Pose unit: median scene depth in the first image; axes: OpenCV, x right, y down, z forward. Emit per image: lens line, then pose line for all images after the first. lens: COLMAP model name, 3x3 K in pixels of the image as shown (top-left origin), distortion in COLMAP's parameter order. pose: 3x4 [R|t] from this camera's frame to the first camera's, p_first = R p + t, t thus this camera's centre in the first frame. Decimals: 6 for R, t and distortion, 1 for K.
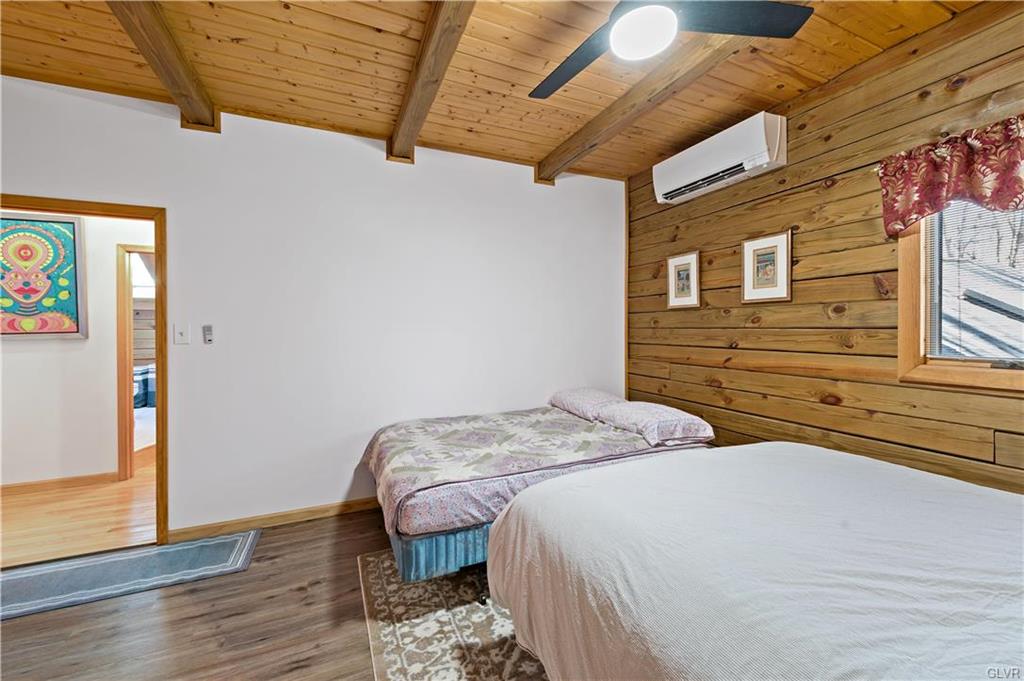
lens RADIAL K [[405.1, 0, 511.1], [0, 405.1, 326.3], [0, 0, 1]] dist [0.013773, -0.001215]
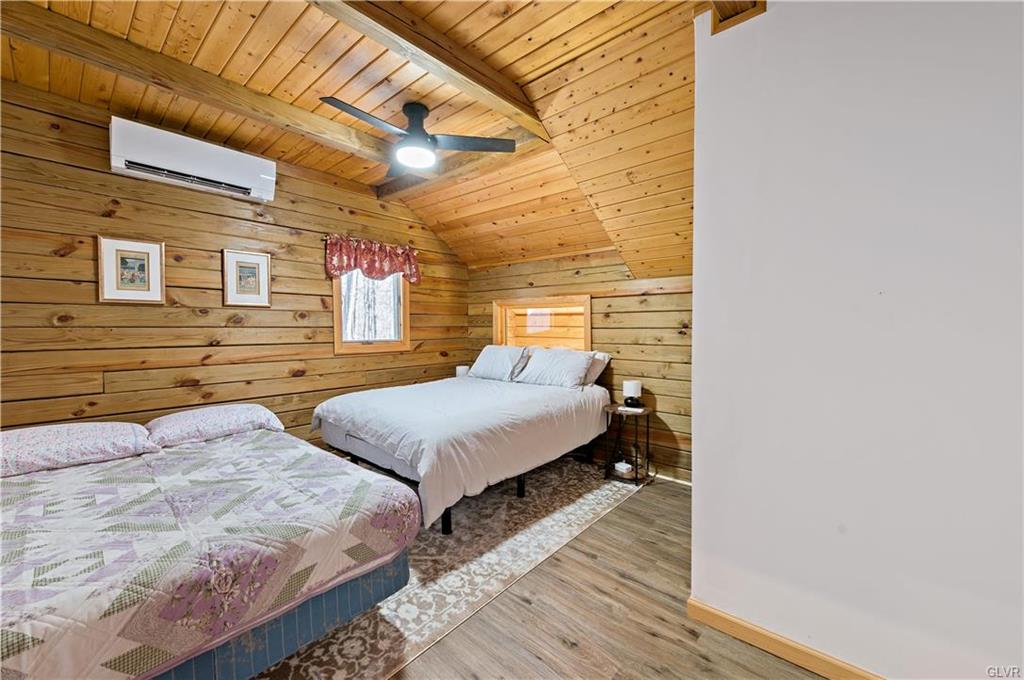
lens RADIAL K [[405.1, 0, 513.2], [0, 405.1, 338.4], [0, 0, 1]] dist [0.013773, -0.001215]
pose [[-0.418282, -0.015558, 0.908184, -0.759074], [0.003185, 0.999822, 0.018595, 0.016032], [-0.908312, 0.010670, -0.418158, 0.717510]]
